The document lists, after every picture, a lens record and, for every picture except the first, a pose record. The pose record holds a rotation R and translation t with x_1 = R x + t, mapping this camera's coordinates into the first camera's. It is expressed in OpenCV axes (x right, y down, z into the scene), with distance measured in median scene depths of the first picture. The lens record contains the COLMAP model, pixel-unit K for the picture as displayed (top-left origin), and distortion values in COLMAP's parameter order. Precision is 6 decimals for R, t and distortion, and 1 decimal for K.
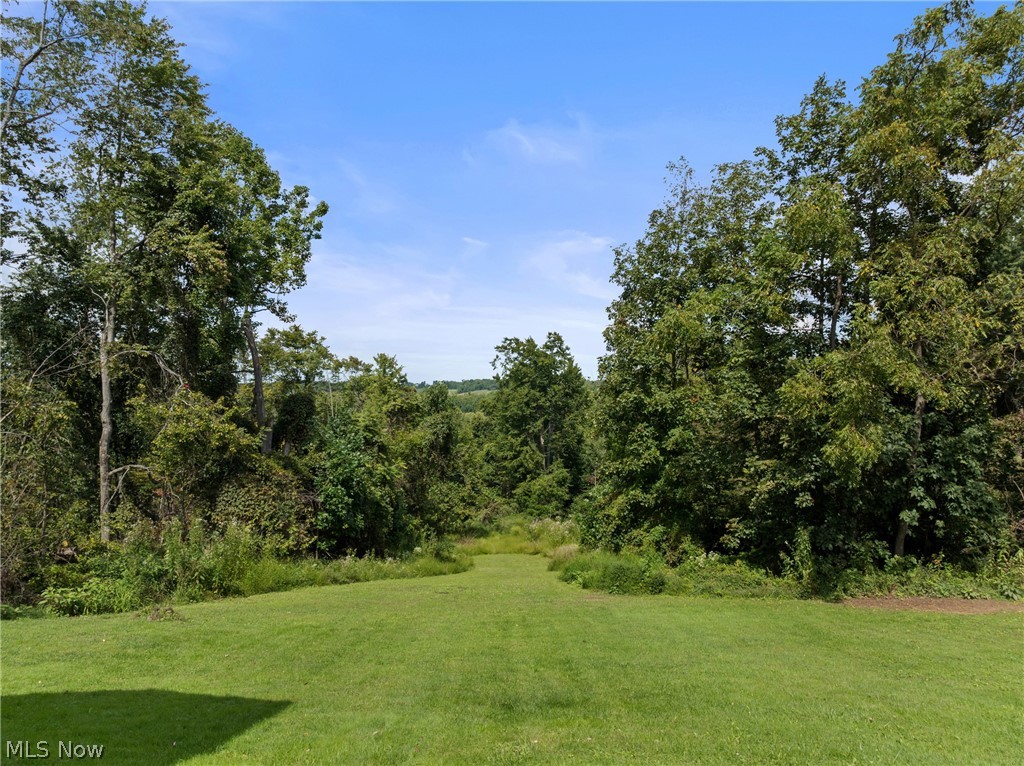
lens RADIAL K [[716.8, 0, 512.0], [0, 716.8, 383.0], [0, 0, 1]] dist [-0.048785, -0.001105]
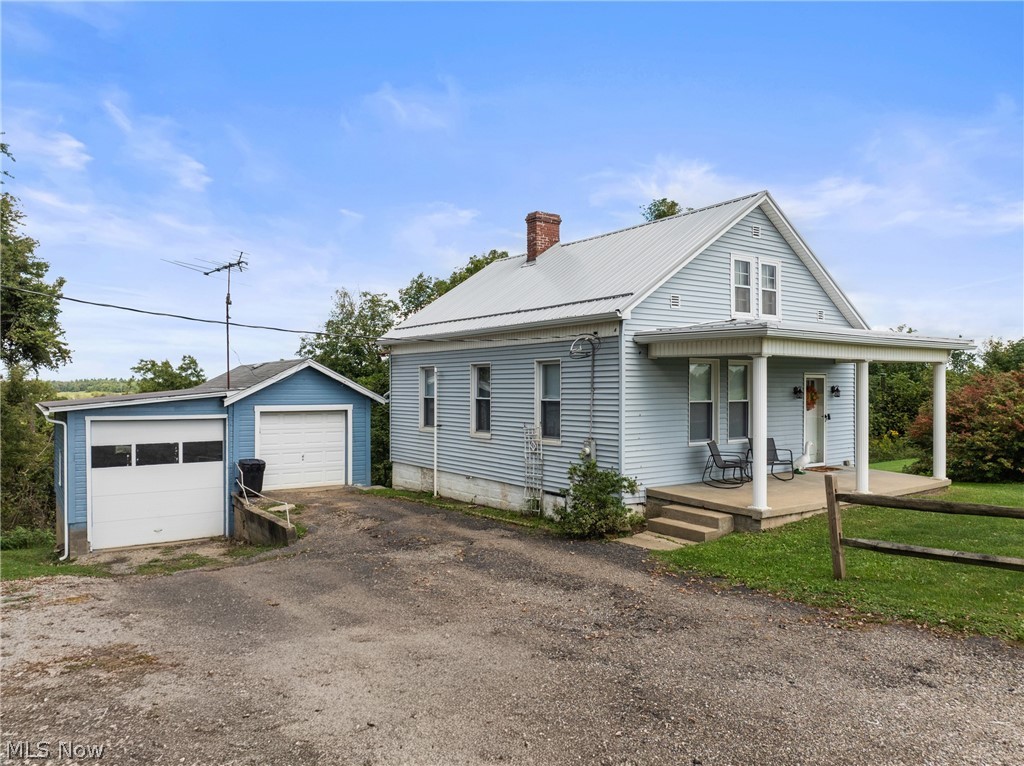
lens RADIAL K [[716.8, 0, 512.0], [0, 716.8, 383.0], [0, 0, 1]] dist [-0.048785, -0.001105]
pose [[0.847157, 0.004921, 0.531320, -0.170807], [-0.003080, 0.999986, -0.004351, -0.040704], [-0.531334, 0.002050, 0.847160, -0.350211]]
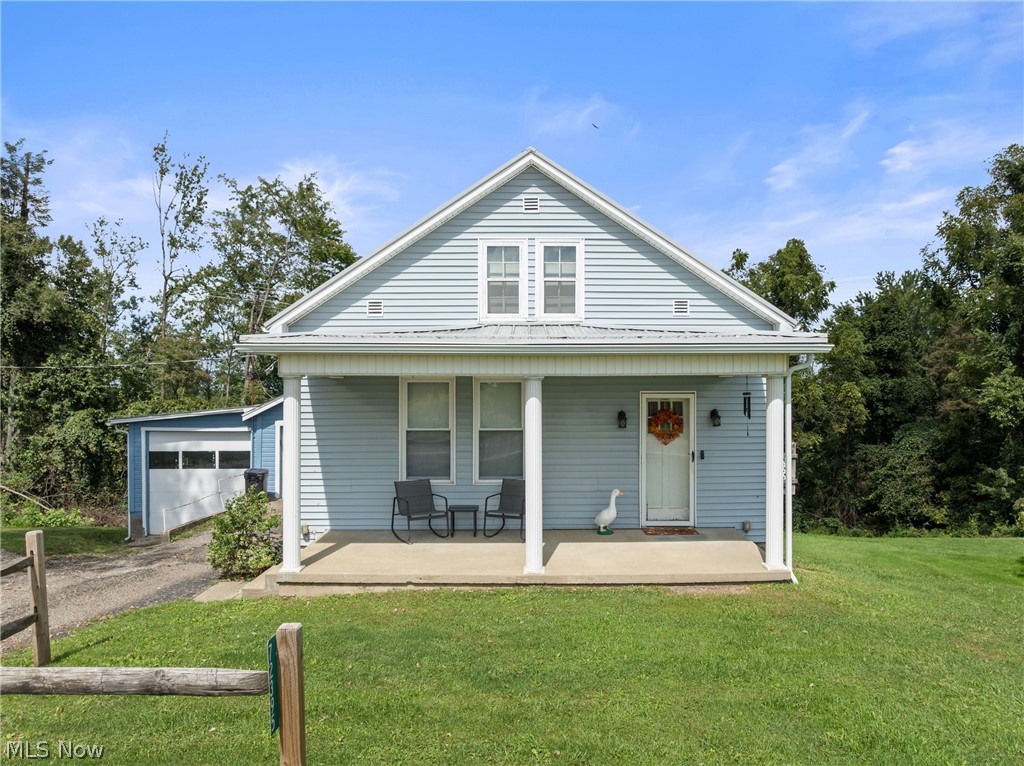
lens RADIAL K [[716.8, 0, 512.0], [0, 716.8, 383.0], [0, 0, 1]] dist [-0.048785, -0.001105]
pose [[0.999709, -0.000426, -0.024114, 0.016951], [0.000091, 0.999904, -0.013881, -0.045111], [0.024118, 0.013875, 0.999613, -0.370594]]
